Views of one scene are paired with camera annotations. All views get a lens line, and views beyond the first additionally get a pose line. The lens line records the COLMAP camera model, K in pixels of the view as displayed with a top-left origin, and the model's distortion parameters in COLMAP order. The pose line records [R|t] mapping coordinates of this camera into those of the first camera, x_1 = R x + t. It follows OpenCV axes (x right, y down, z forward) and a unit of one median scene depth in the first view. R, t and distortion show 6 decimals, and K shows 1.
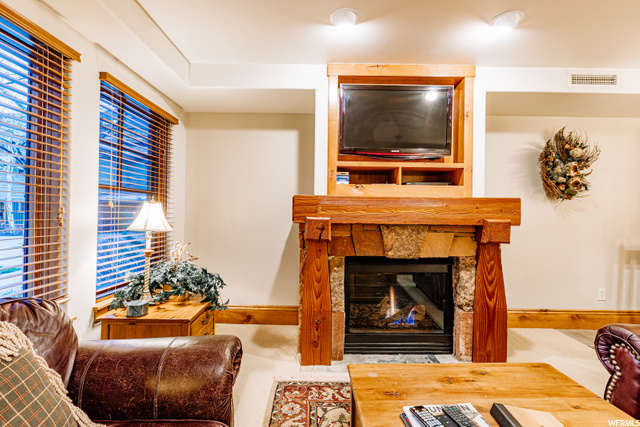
lens RADIAL K [[288.7, 0, 318.4], [0, 288.7, 211.9], [0, 0, 1]] dist [-0.000305, -0.001527]
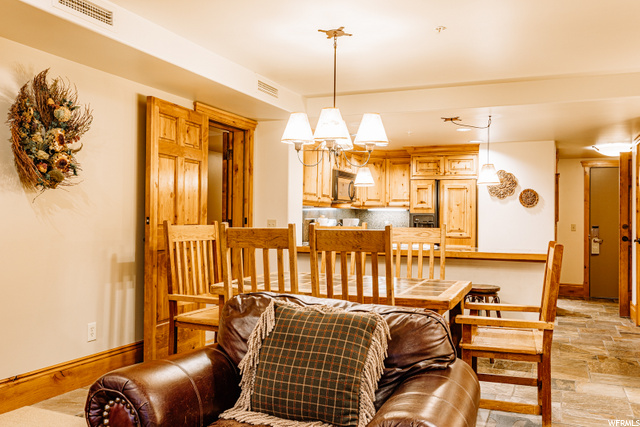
lens RADIAL K [[553.6, 0, 318.2], [0, 553.6, 212.1], [0, 0, 1]] dist [-0.014228, 0.018837]
pose [[0.392694, 0.004136, 0.919660, 0.006312], [-0.012250, 0.999925, 0.000734, 0.000054], [-0.919587, -0.011554, 0.392715, 0.013506]]
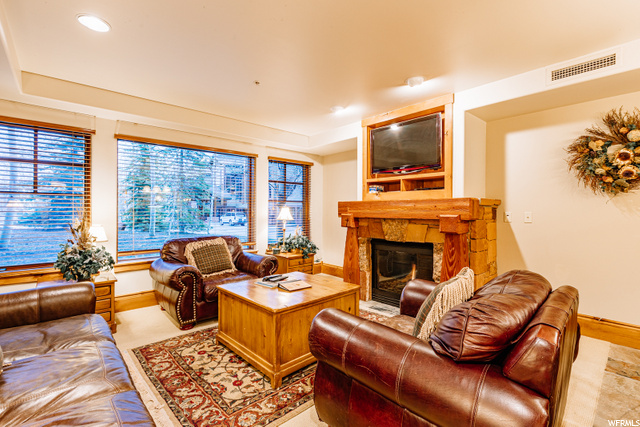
lens RADIAL K [[288.7, 0, 318.0], [0, 288.7, 212.4], [0, 0, 1]] dist [-0.000305, -0.001527]
pose [[0.672958, -0.007289, -0.739645, 1.049841], [0.009120, 0.999957, -0.001556, 0.009834], [0.739625, -0.005698, 0.672996, -0.280596]]
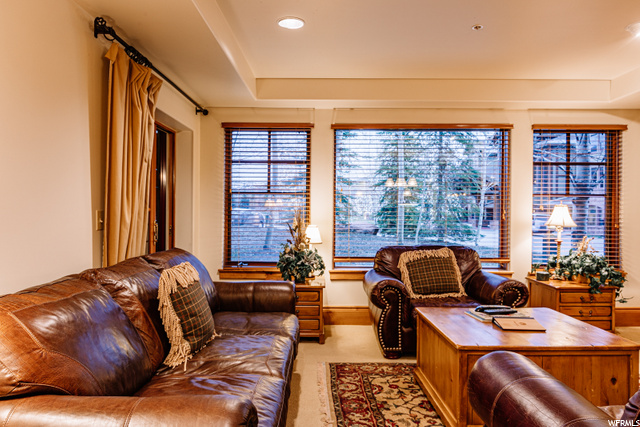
lens RADIAL K [[447.5, 0, 317.8], [0, 447.5, 211.1], [0, 0, 1]] dist [-0.018916, -0.002764]
pose [[-0.008735, -0.010255, -0.999909, 1.293468], [-0.000993, 0.999947, -0.010246, 0.013969], [0.999961, 0.000904, -0.008745, -0.103579]]
